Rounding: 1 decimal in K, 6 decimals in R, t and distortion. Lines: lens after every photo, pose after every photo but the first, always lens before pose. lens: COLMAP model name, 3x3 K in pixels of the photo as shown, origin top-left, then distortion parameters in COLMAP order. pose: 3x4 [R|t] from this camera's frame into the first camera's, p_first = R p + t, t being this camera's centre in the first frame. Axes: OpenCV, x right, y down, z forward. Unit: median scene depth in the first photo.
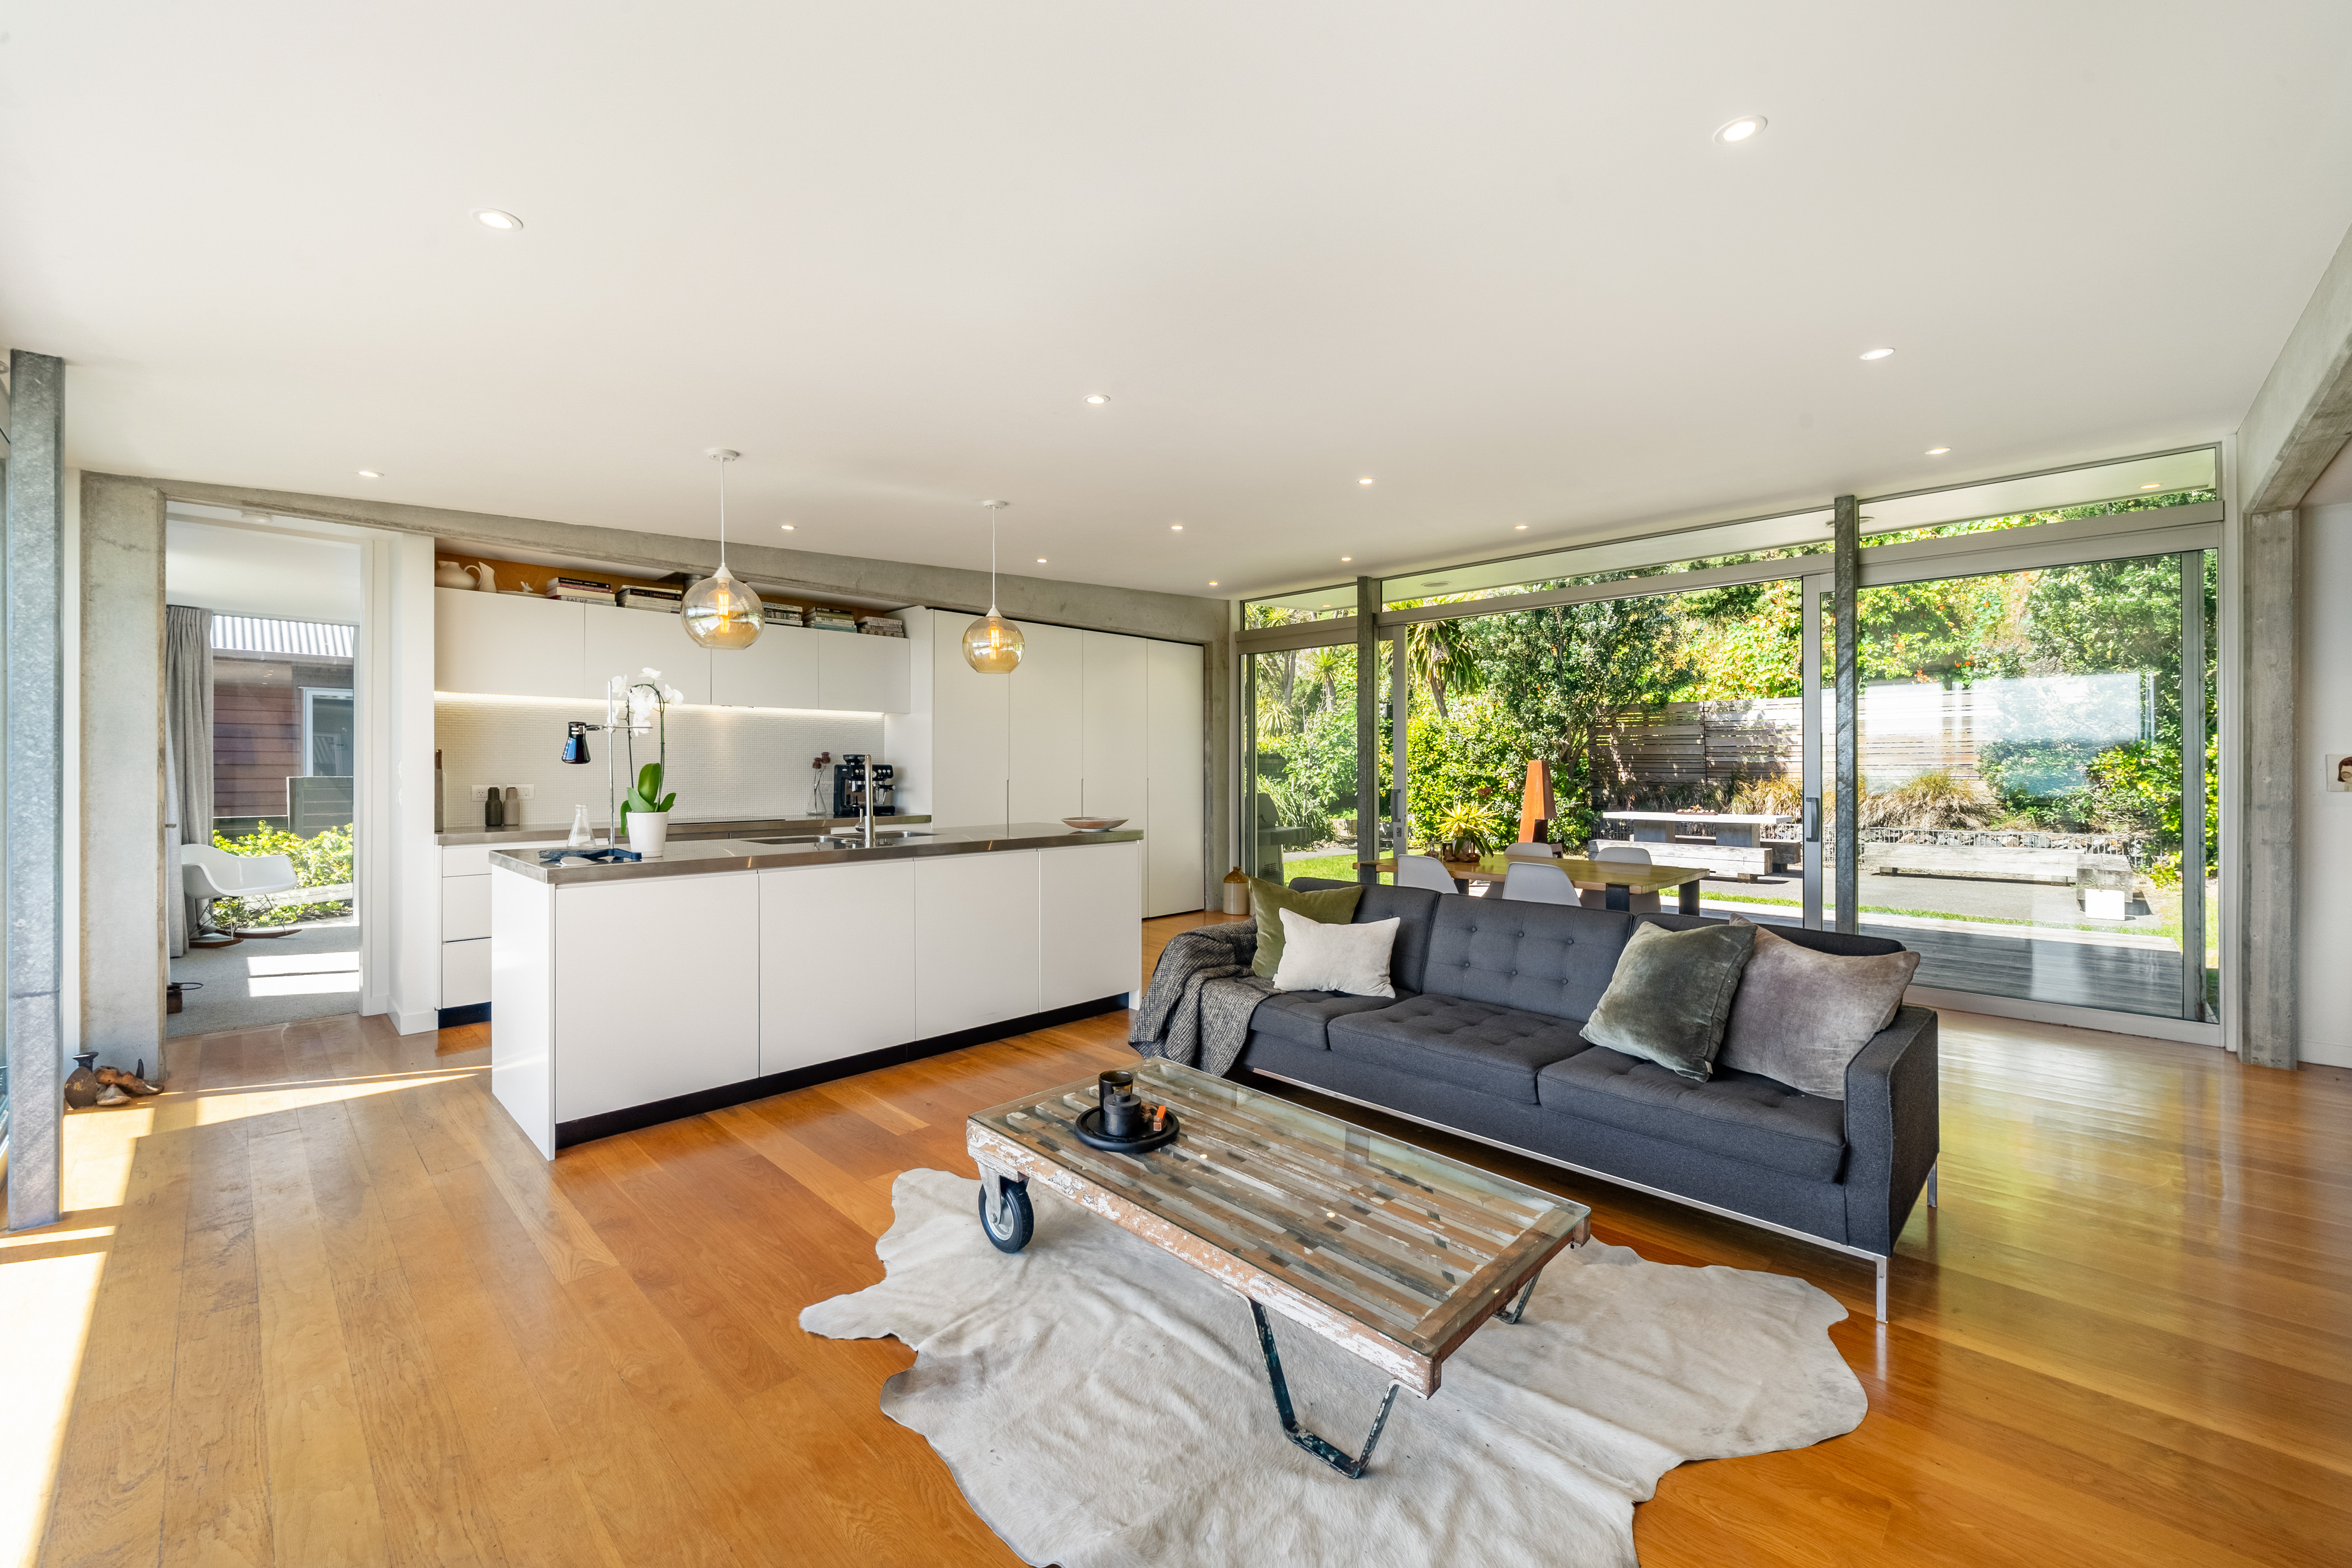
lens RADIAL K [[918.1, 0, 1122.5], [0, 918.1, 767.2], [0, 0, 1]] dist [0.006828, 0.000141]
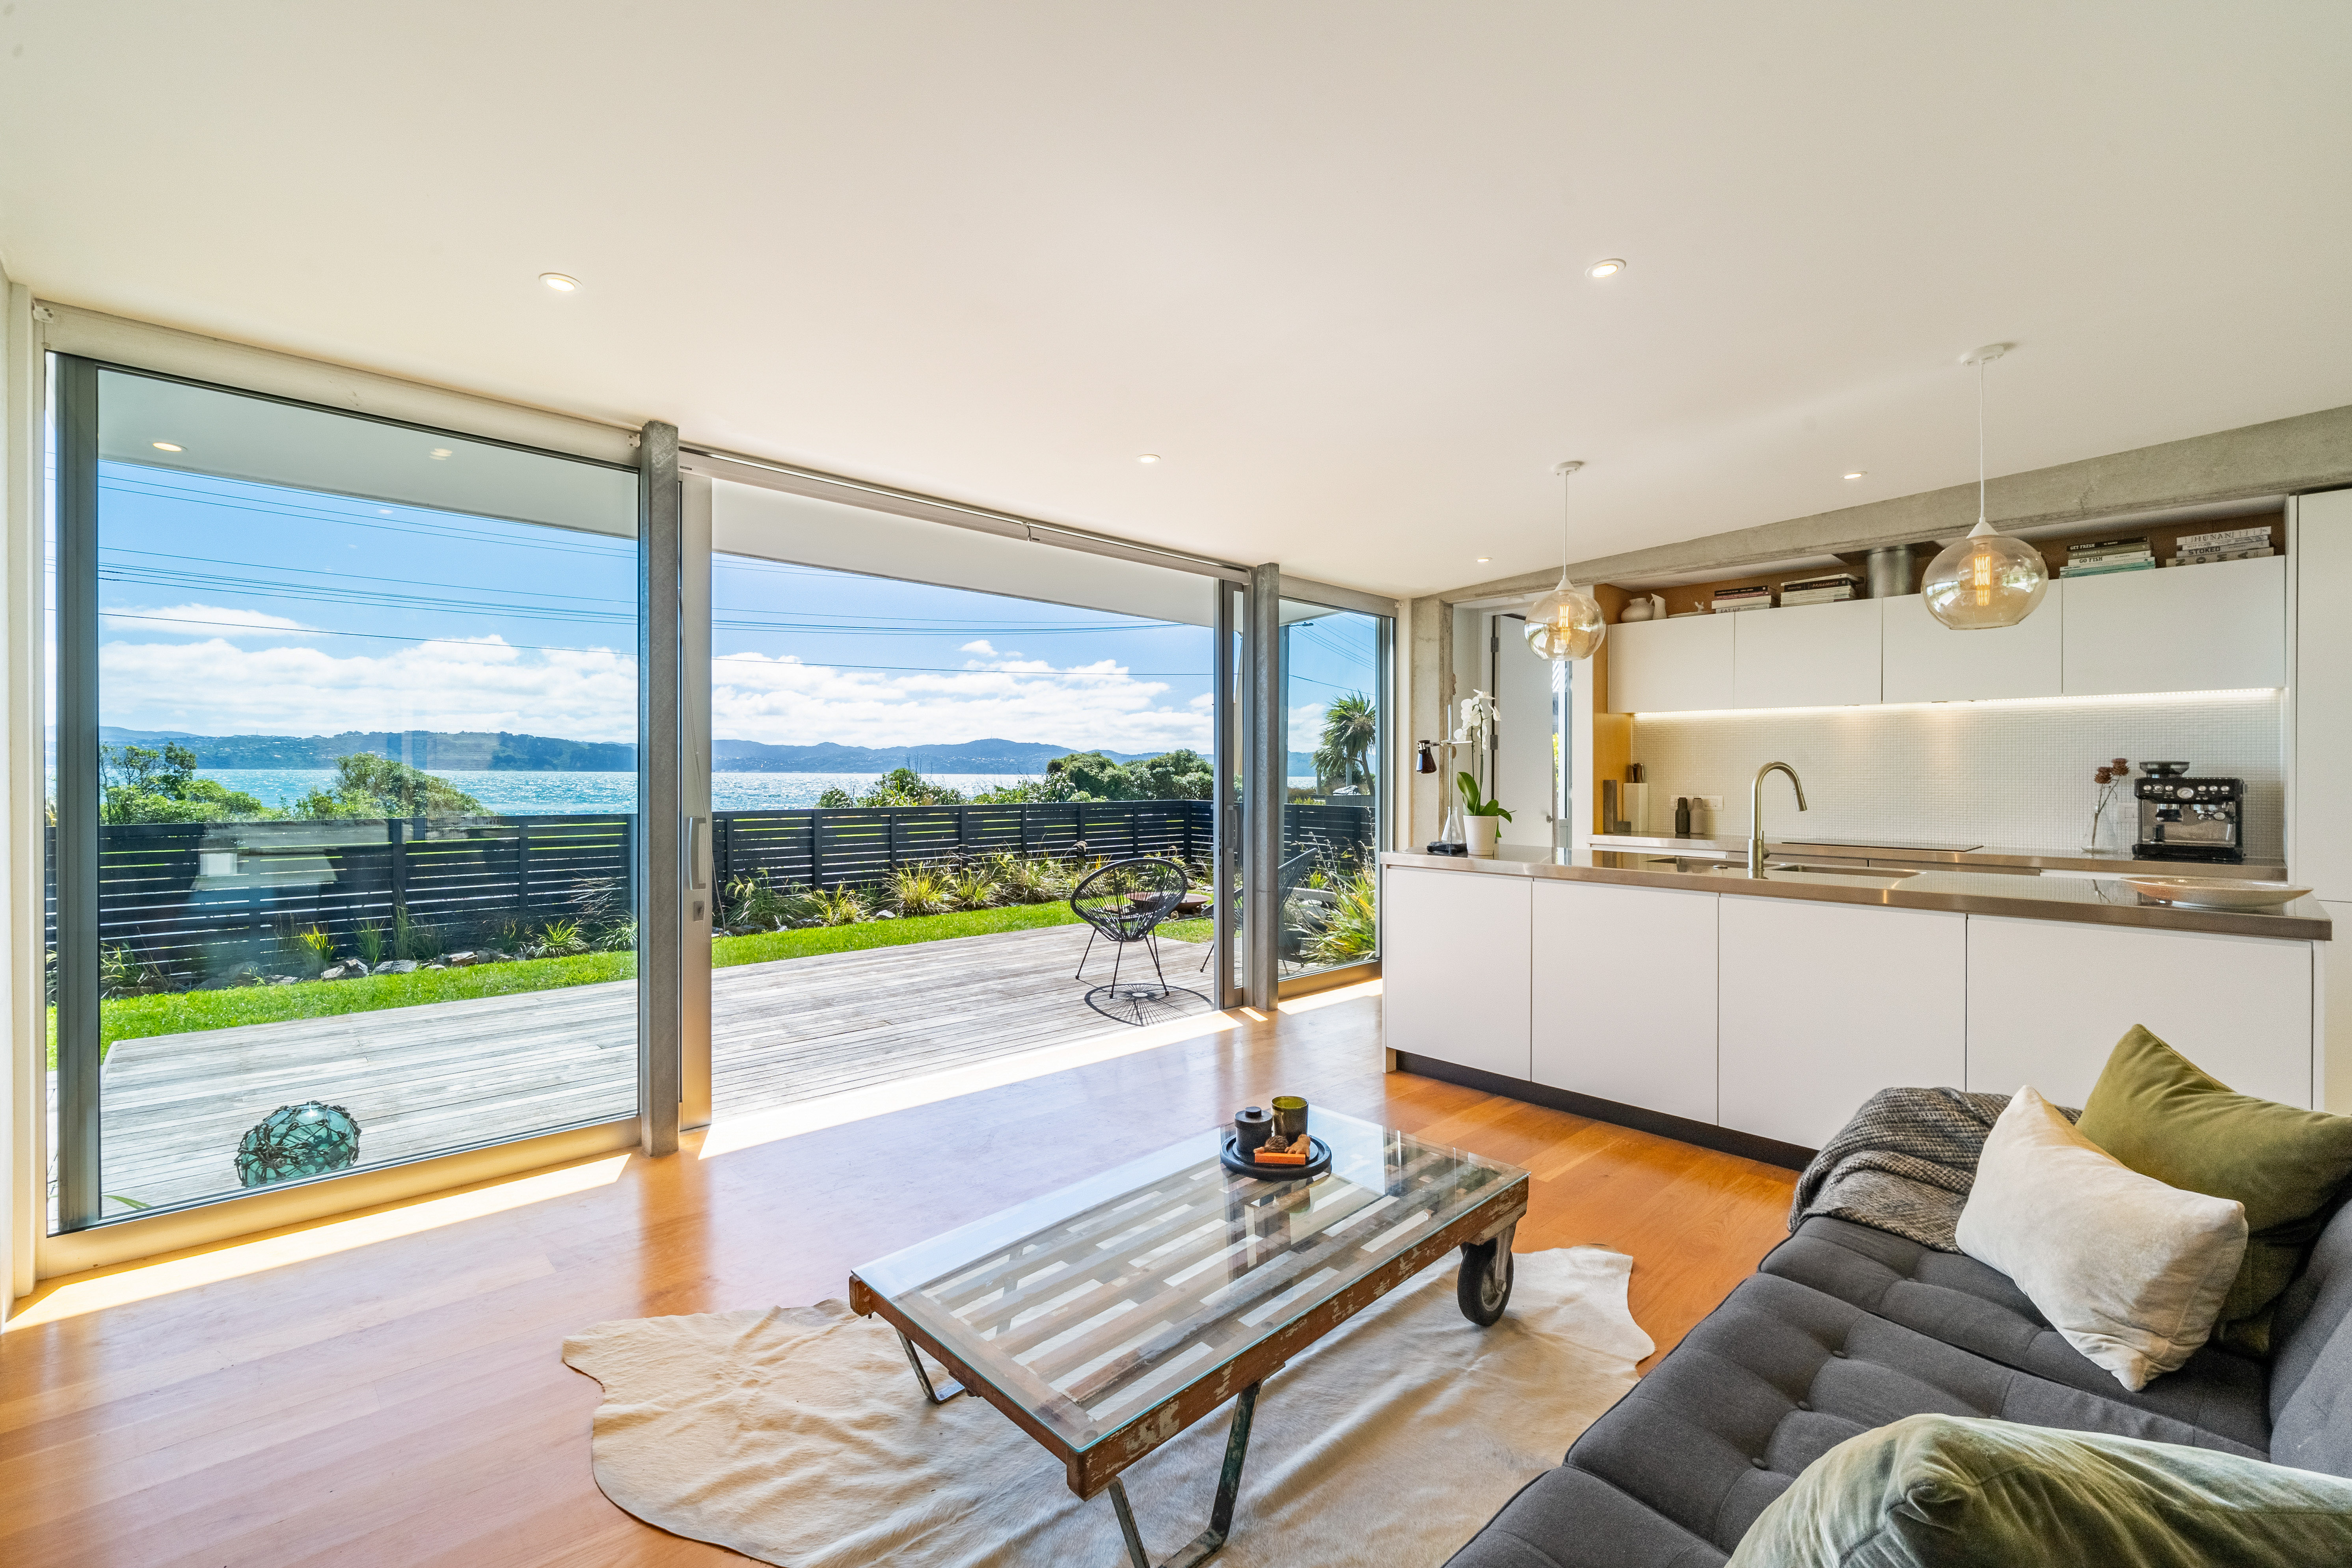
lens RADIAL K [[999.1, 0, 1207.5], [0, 999.1, 778.5], [0, 0, 1]] dist [-0.002641, -0.000204]
pose [[0.021935, 0.002549, -0.999756, 0.389175], [-0.007569, 0.999969, 0.002384, 0.001223], [0.999731, 0.007515, 0.021953, 0.343882]]
